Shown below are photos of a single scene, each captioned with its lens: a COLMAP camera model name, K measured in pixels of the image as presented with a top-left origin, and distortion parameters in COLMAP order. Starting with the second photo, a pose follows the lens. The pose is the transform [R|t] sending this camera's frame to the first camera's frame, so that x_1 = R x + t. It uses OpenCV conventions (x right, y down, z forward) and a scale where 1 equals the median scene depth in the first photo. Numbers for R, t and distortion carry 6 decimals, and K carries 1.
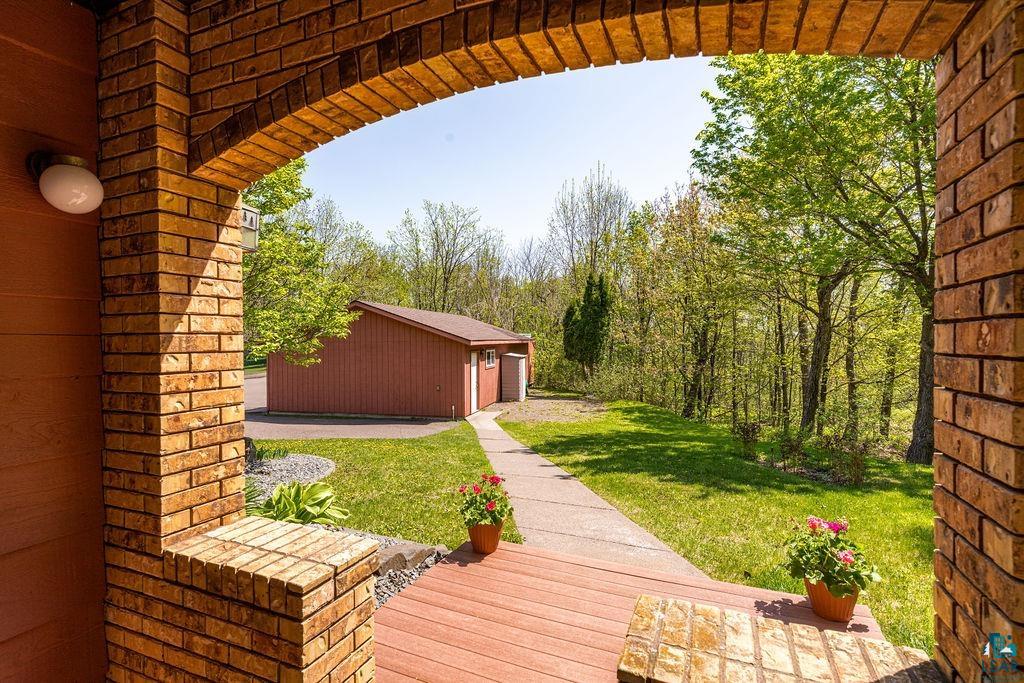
lens RADIAL K [[488.5, 0, 516.2], [0, 488.5, 342.6], [0, 0, 1]] dist [-0.016132, 0.006273]
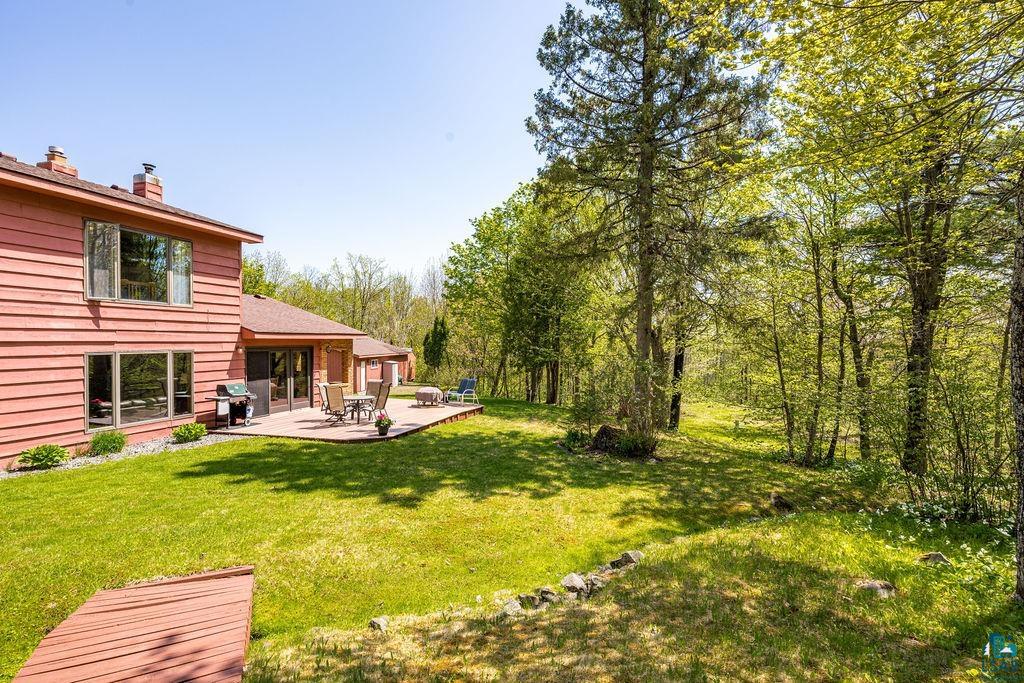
lens RADIAL K [[488.5, 0, 513.8], [0, 488.5, 342.2], [0, 0, 1]] dist [-0.016132, 0.006273]
pose [[0.992631, -0.003666, 0.121123, 0.175523], [0.004312, 0.999978, -0.005075, -0.028808], [-0.121102, 0.005560, 0.992624, -0.684344]]
